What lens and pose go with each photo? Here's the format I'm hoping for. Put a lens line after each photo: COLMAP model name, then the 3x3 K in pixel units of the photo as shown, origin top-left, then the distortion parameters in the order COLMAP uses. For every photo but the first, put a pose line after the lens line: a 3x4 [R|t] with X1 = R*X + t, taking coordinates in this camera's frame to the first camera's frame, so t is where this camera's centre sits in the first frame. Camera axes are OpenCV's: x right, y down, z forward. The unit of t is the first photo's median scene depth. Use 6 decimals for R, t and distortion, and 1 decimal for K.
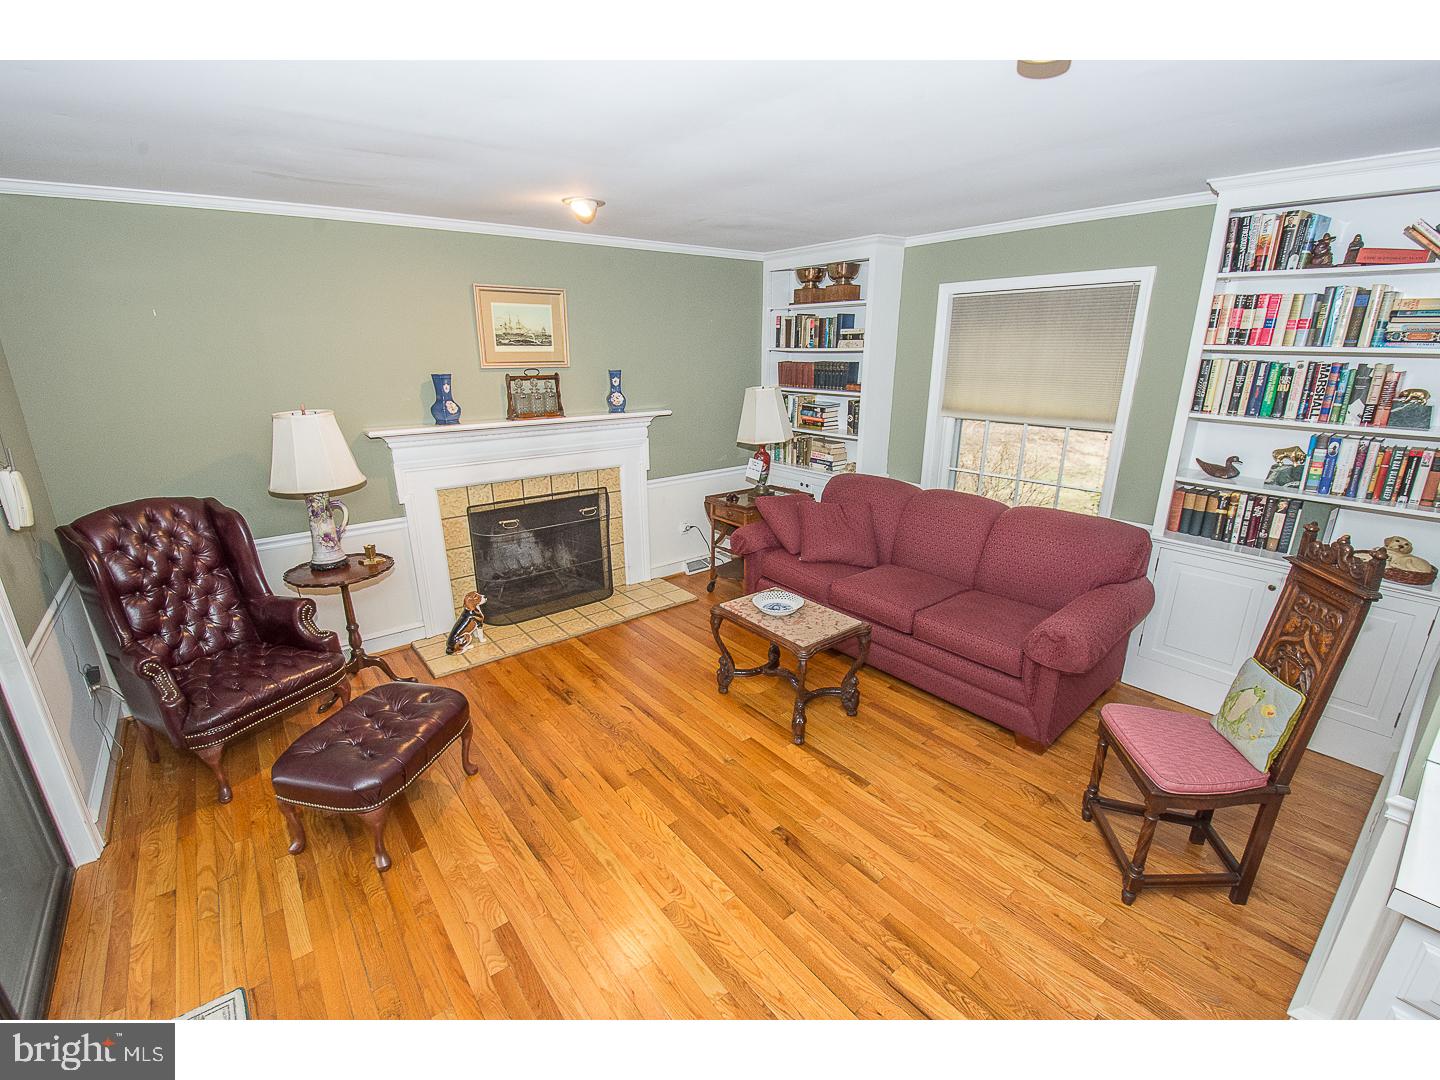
lens RADIAL K [[631.5, 0, 722.4], [0, 631.5, 540.8], [0, 0, 1]] dist [-0.002925, -0.000939]
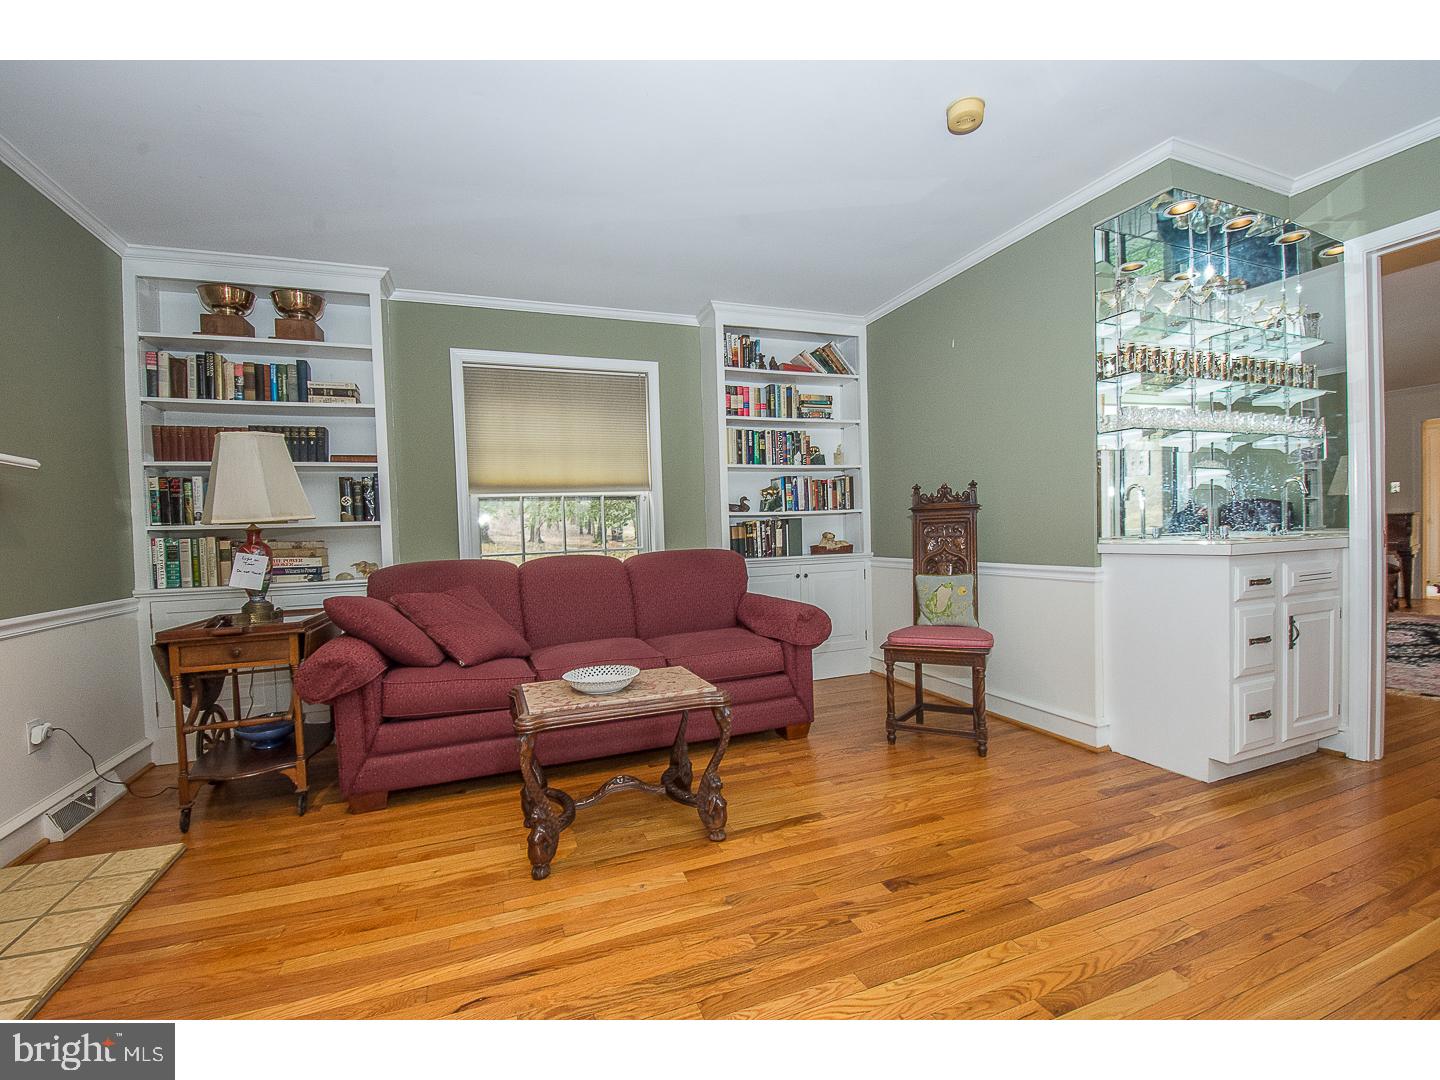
lens RADIAL K [[631.5, 0, 722.6], [0, 631.5, 547.2], [0, 0, 1]] dist [-0.002925, -0.000939]
pose [[0.298153, -0.027235, 0.954130, -0.563294], [0.311563, 0.947621, -0.070310, 0.059506], [-0.902238, 0.318235, 0.291021, 0.700935]]
